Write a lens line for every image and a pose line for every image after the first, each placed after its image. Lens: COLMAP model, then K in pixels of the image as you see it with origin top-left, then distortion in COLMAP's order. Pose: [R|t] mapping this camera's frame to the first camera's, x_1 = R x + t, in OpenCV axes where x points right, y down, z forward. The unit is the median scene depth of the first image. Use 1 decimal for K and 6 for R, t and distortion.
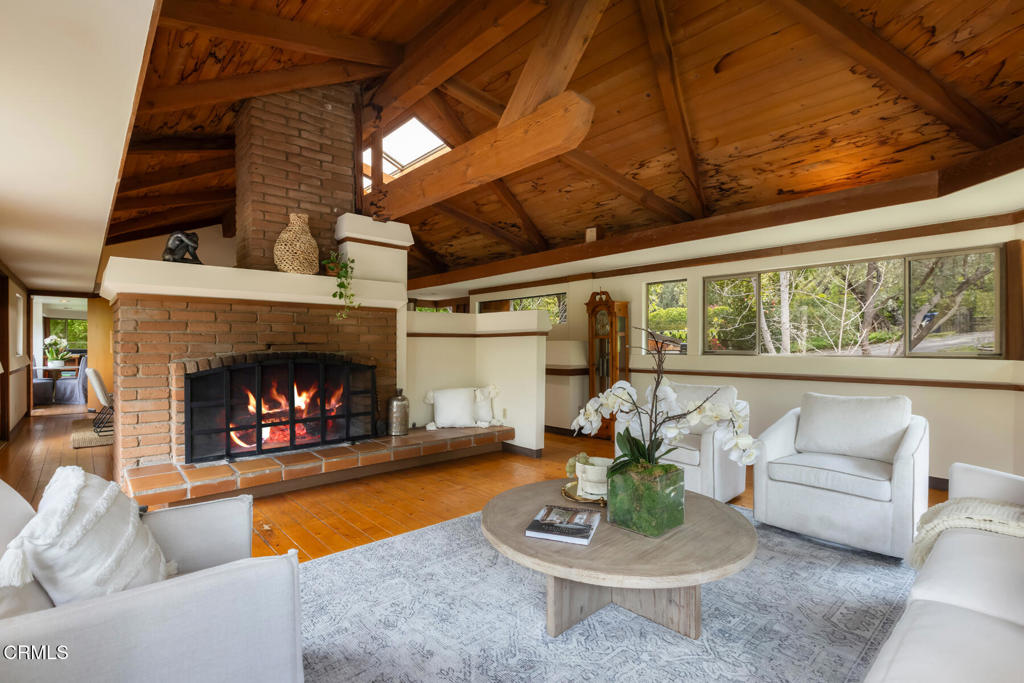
lens RADIAL K [[481.6, 0, 512.0], [0, 481.6, 341.5], [0, 0, 1]] dist [0.000737, 0.000018]
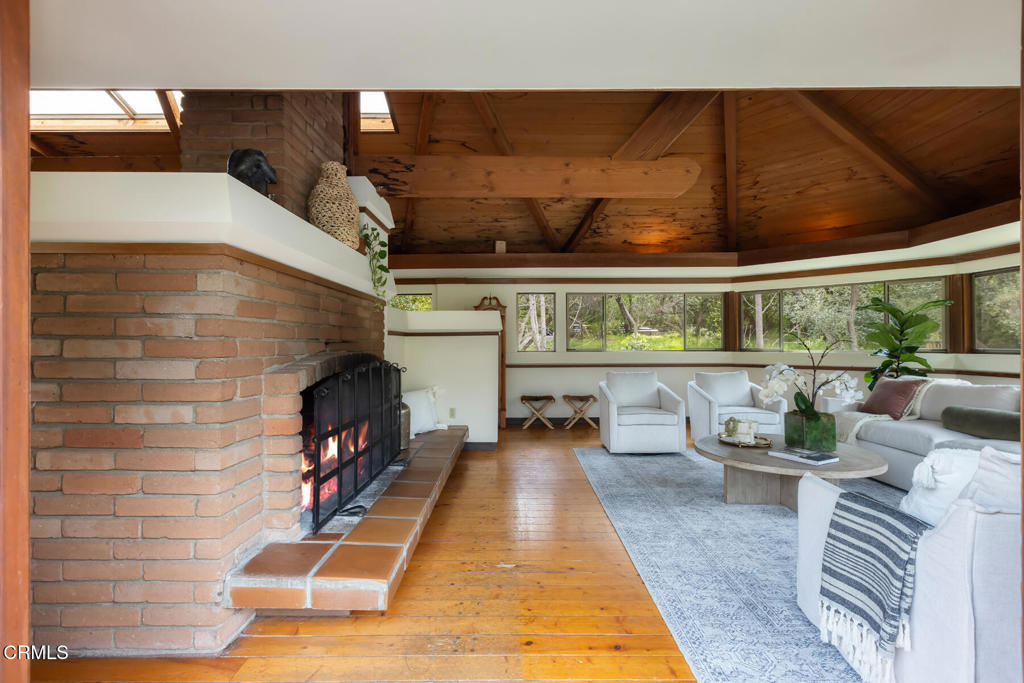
lens RADIAL K [[454.7, 0, 512.0], [0, 454.7, 341.5], [0, 0, 1]] dist [0.002589, -0.000311]
pose [[0.663932, 0.003590, 0.747784, -0.673966], [-0.002202, 0.999994, -0.002846, 0.004107], [-0.747790, 0.000243, 0.663936, 0.297899]]
